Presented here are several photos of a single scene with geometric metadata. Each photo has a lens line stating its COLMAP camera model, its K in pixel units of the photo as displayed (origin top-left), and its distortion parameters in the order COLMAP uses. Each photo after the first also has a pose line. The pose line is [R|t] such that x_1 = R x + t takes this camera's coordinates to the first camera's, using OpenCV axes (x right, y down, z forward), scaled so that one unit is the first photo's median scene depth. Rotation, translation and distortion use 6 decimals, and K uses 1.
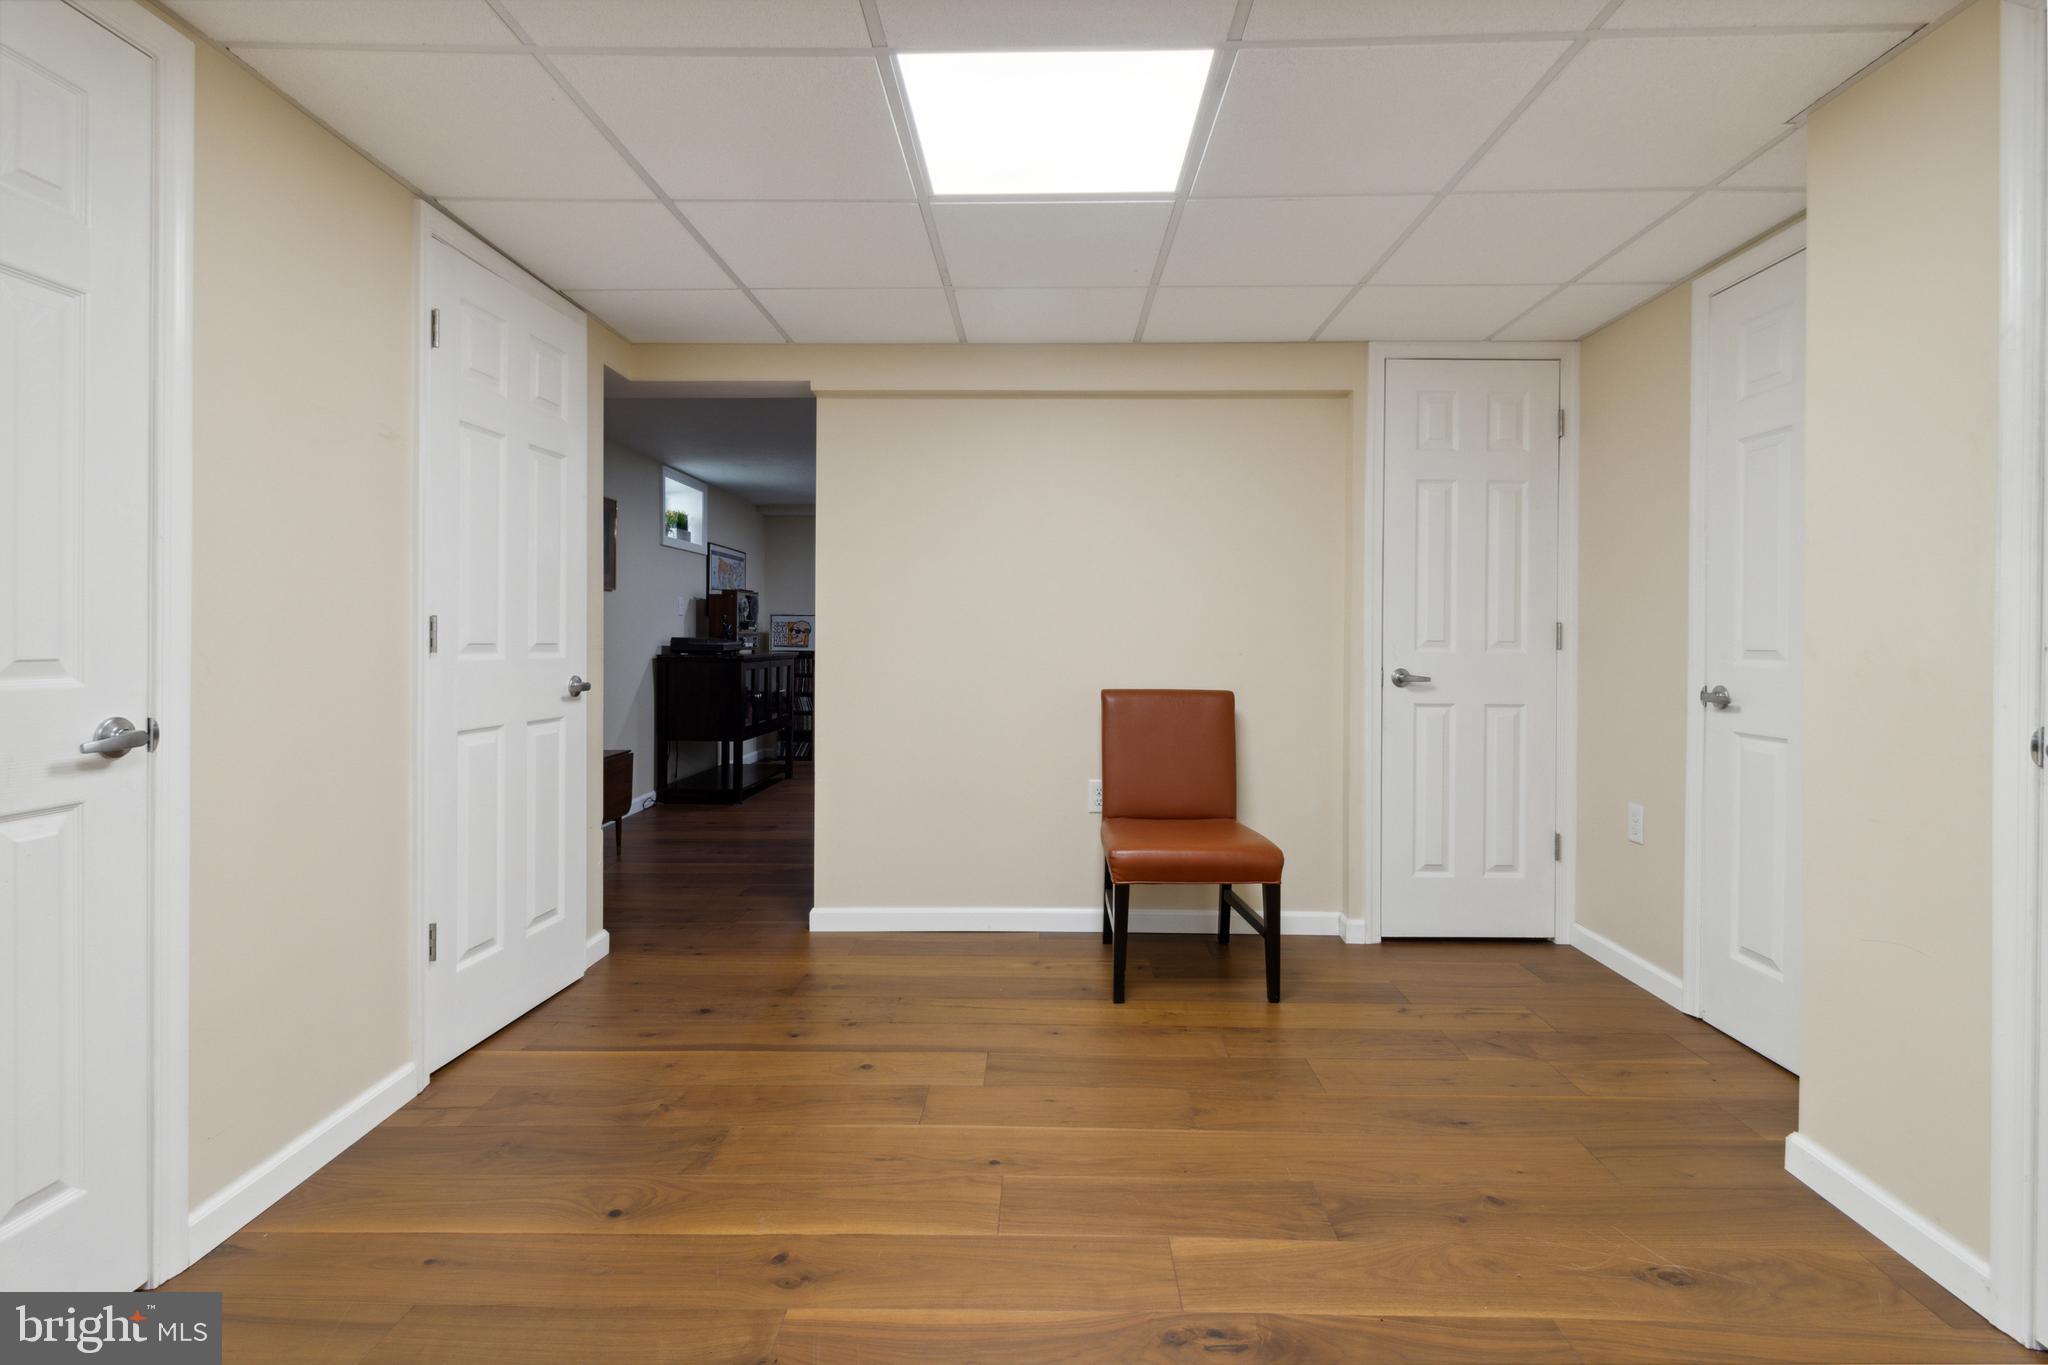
lens RADIAL K [[1045.0, 0, 1046.8], [0, 1045.0, 634.7], [0, 0, 1]] dist [-0.002803, -0.000146]
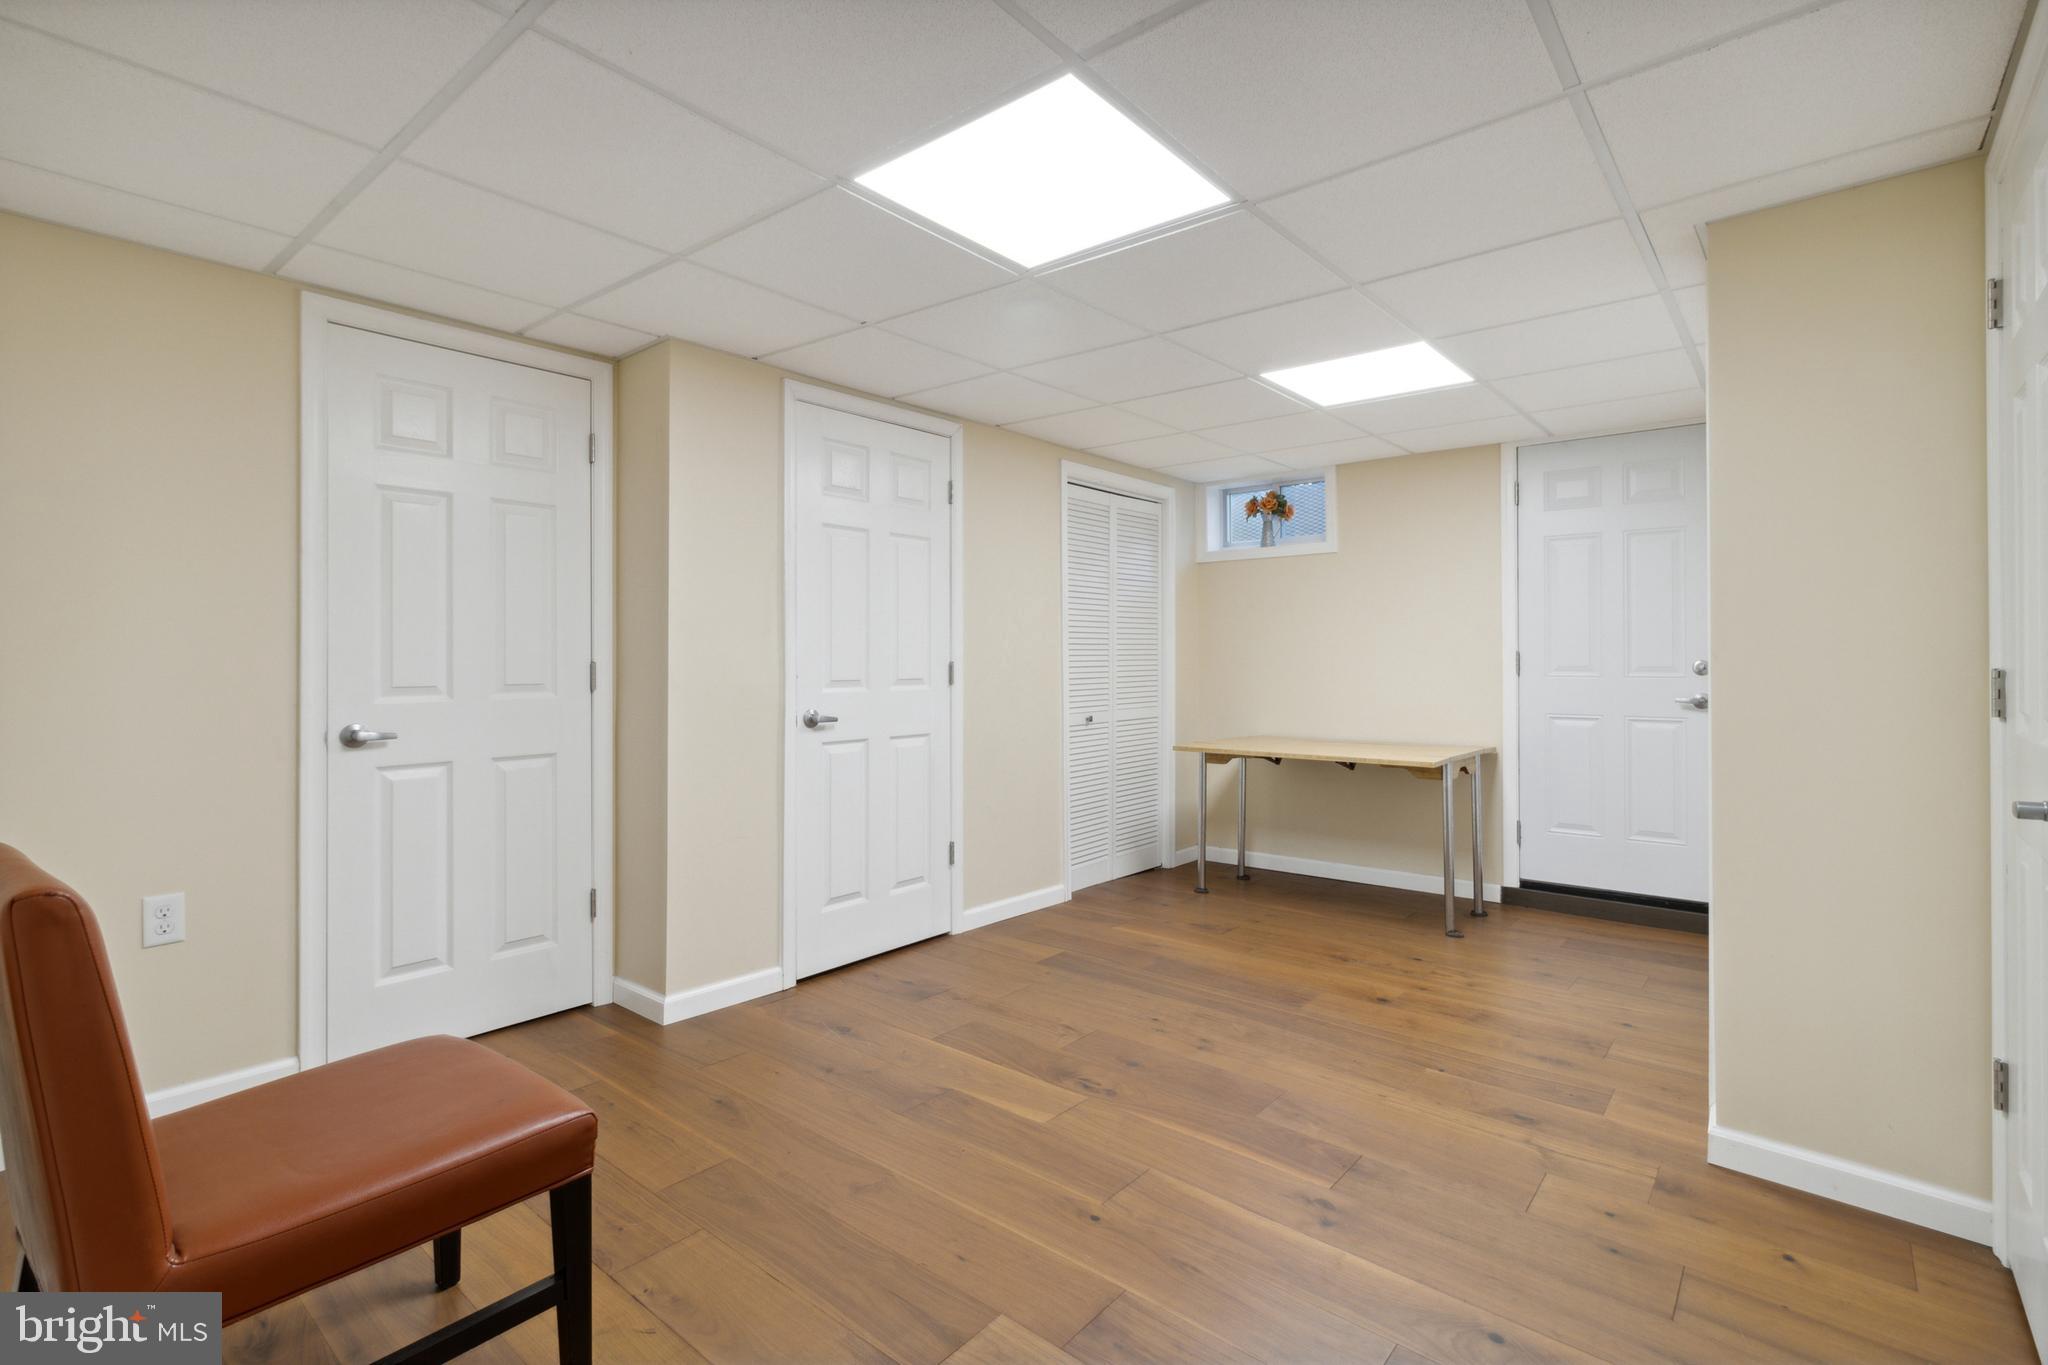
lens RADIAL K [[967.9, 0, 1028.1], [0, 967.9, 667.5], [0, 0, 1]] dist [-0.003318, 0.005033]
pose [[-0.780850, -0.011900, 0.624605, -0.627545], [-0.003526, 0.999887, 0.014642, -0.028554], [-0.624709, 0.009231, -0.780803, 1.940621]]
